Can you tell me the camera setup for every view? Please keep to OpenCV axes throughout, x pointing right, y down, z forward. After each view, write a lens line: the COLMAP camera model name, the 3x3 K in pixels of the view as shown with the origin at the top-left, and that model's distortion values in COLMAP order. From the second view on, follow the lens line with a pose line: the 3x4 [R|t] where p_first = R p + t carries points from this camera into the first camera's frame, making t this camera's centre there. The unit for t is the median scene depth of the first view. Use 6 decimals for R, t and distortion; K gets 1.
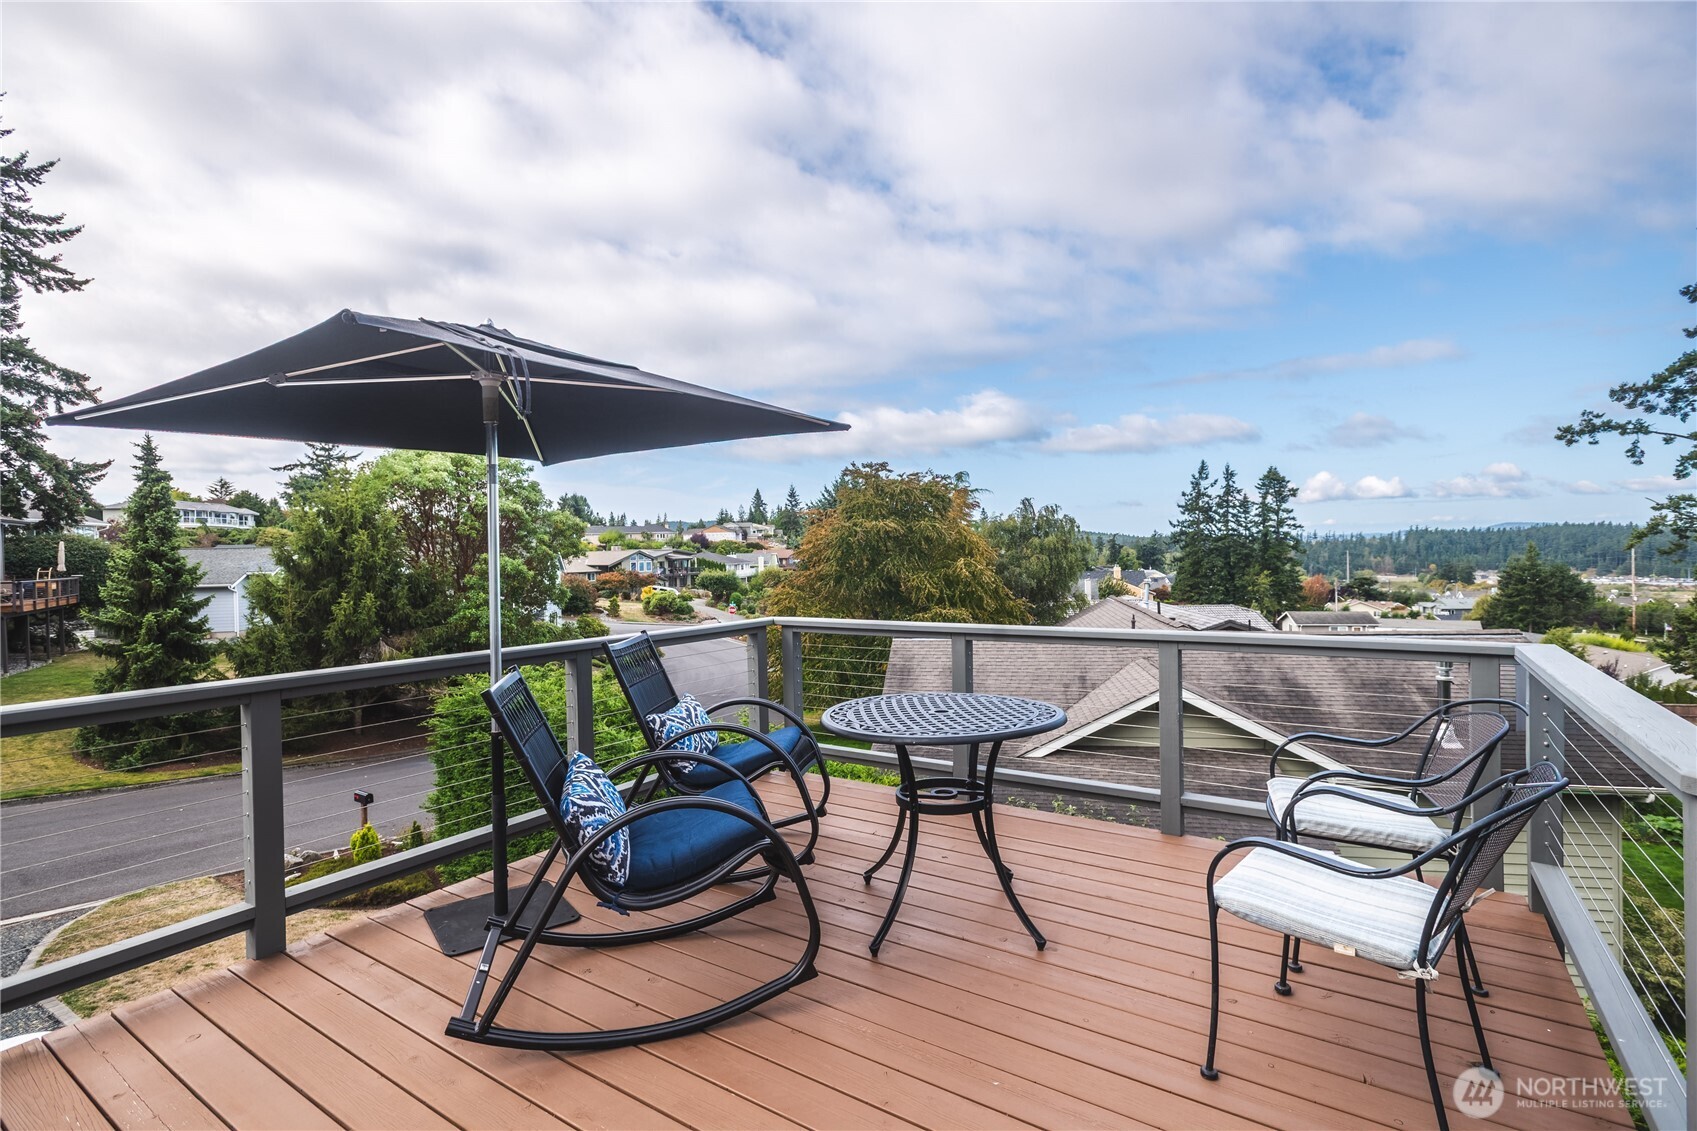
lens RADIAL K [[803.2, 0, 859.8], [0, 803.2, 552.3], [0, 0, 1]] dist [0.021927, 0.000615]
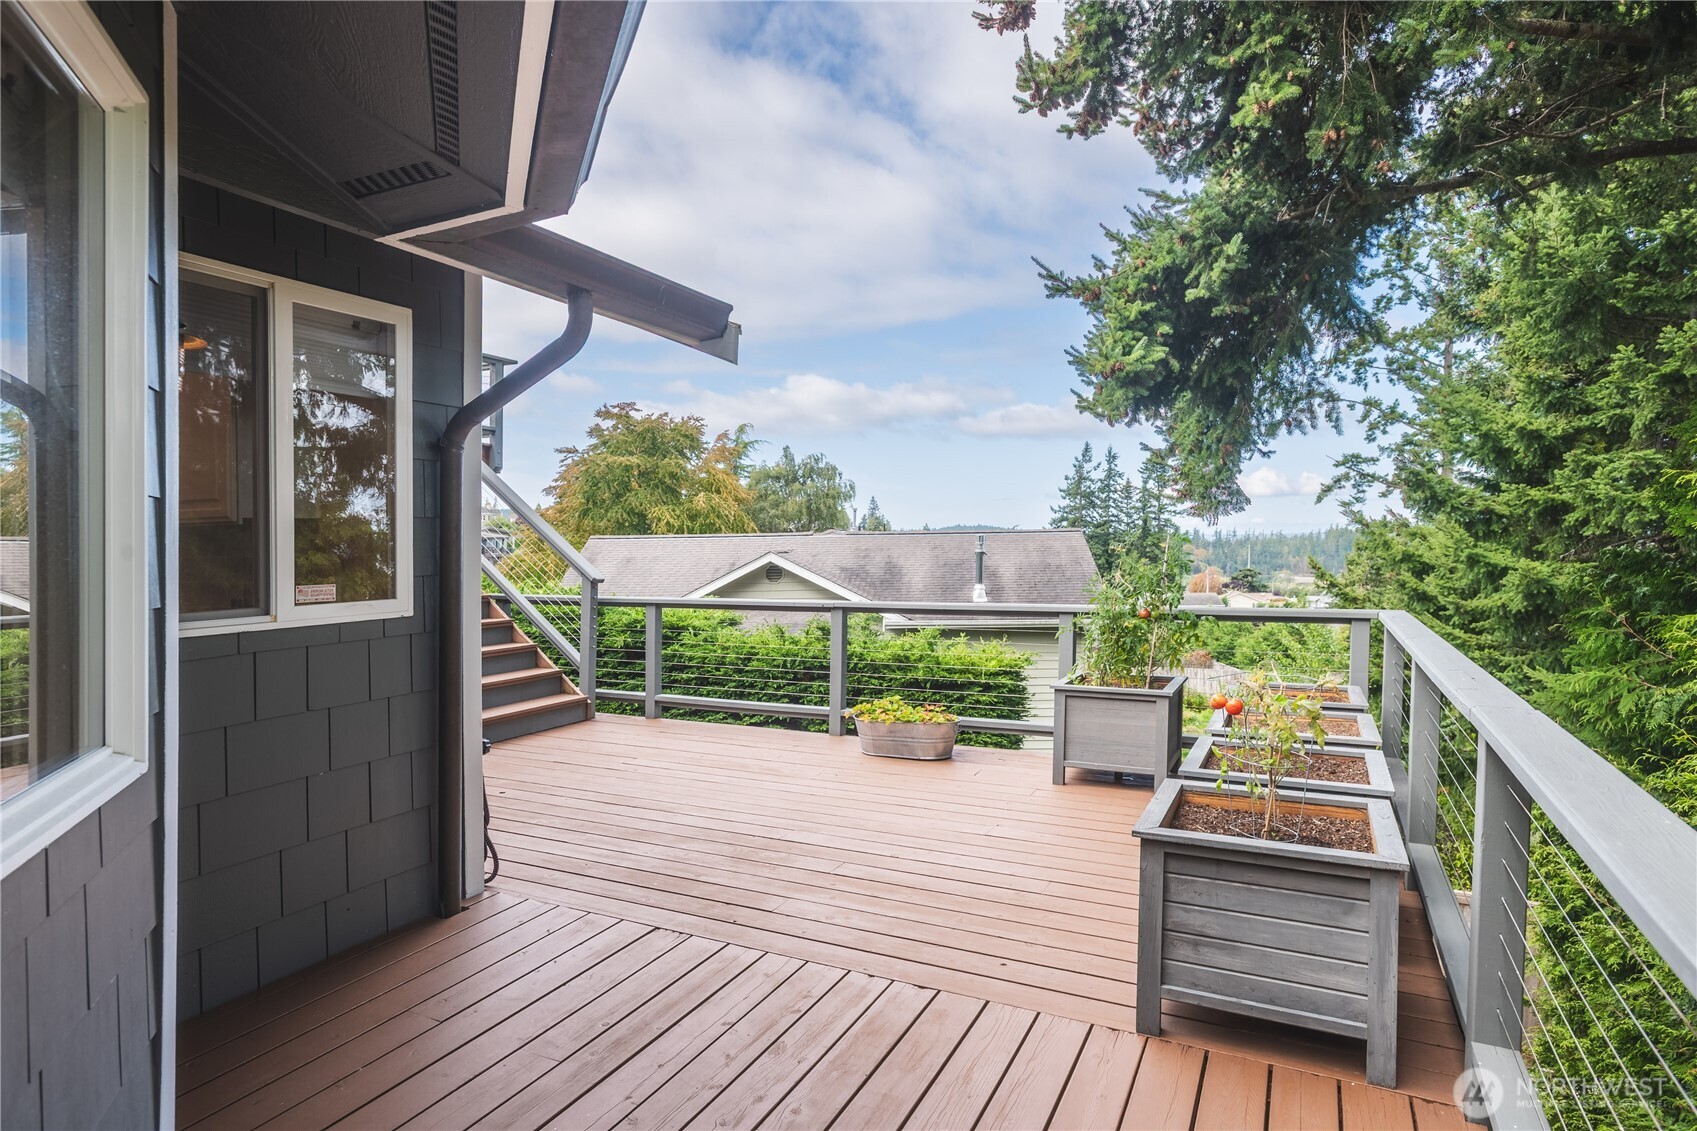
lens RADIAL K [[924.5, 0, 846.0], [0, 924.5, 564.7], [0, 0, 1]] dist [0.014672, 0.007402]
pose [[0.992579, 0.003543, 0.121548, 0.023675], [-0.005861, 0.999808, 0.018719, 0.011230], [-0.121459, -0.019293, 0.992409, -0.035529]]
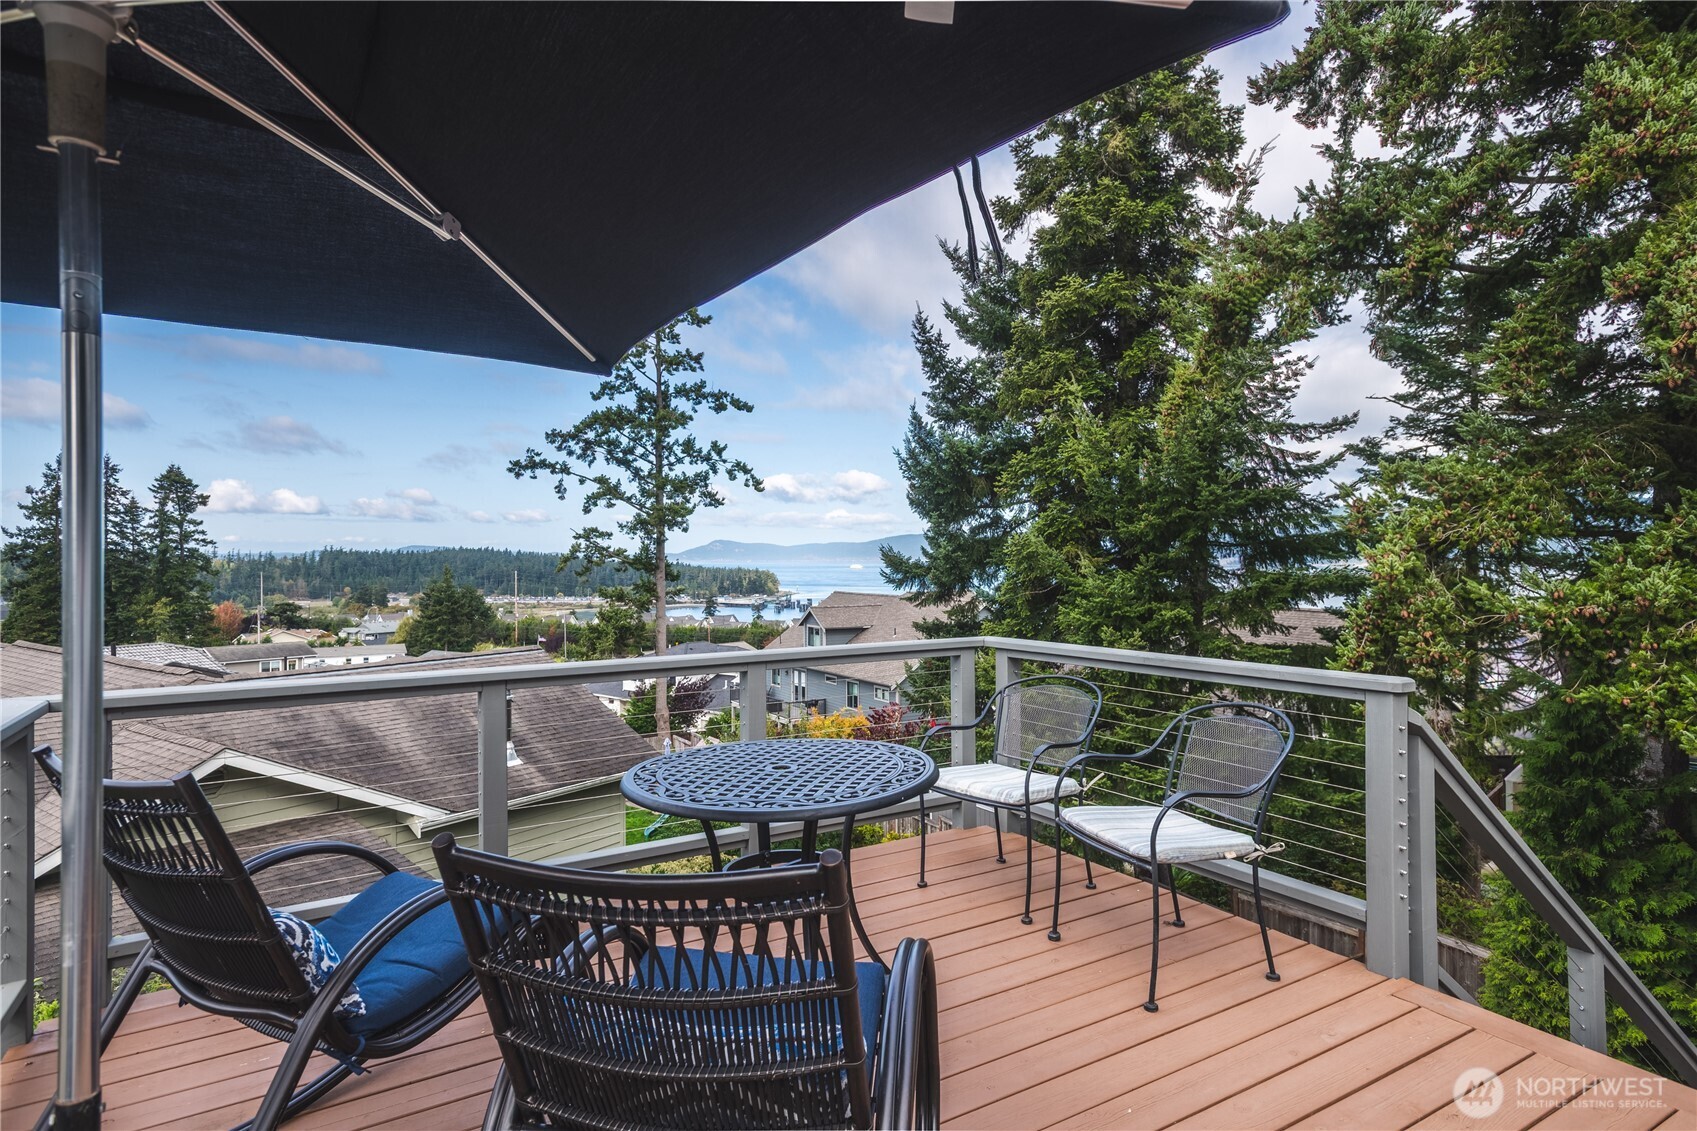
lens RADIAL K [[924.5, 0, 850.0], [0, 924.5, 555.1], [0, 0, 1]] dist [0.014672, 0.007402]
pose [[0.444550, 0.021169, 0.895504, -0.009716], [-0.002554, 0.999747, -0.022365, 0.000171], [-0.895751, 0.007656, 0.444491, 0.007997]]
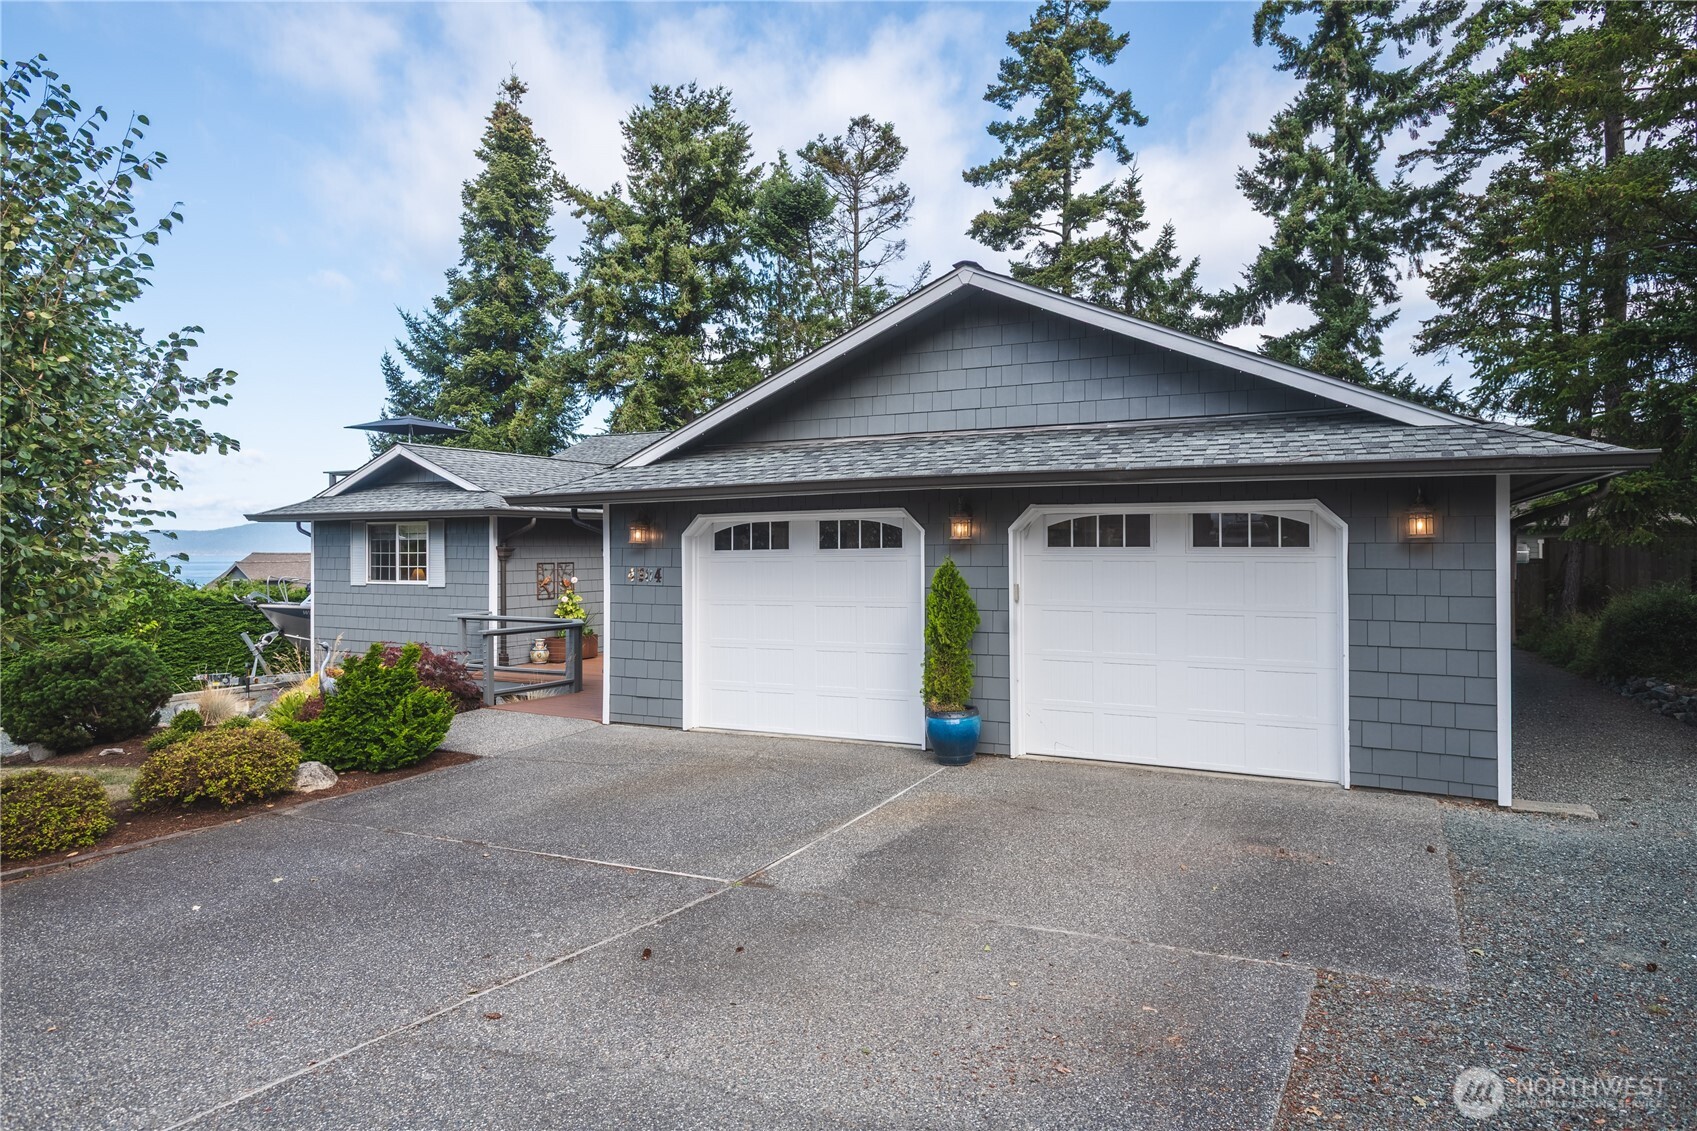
lens RADIAL K [[1082.1, 0, 836.5], [0, 1082.1, 567.9], [0, 0, 1]] dist [0.038304, -0.000093]
pose [[-0.080801, 0.012552, 0.996651, -0.137696], [-0.000610, 0.999920, -0.012643, 0.015365], [-0.996730, -0.001629, -0.080786, -0.024261]]
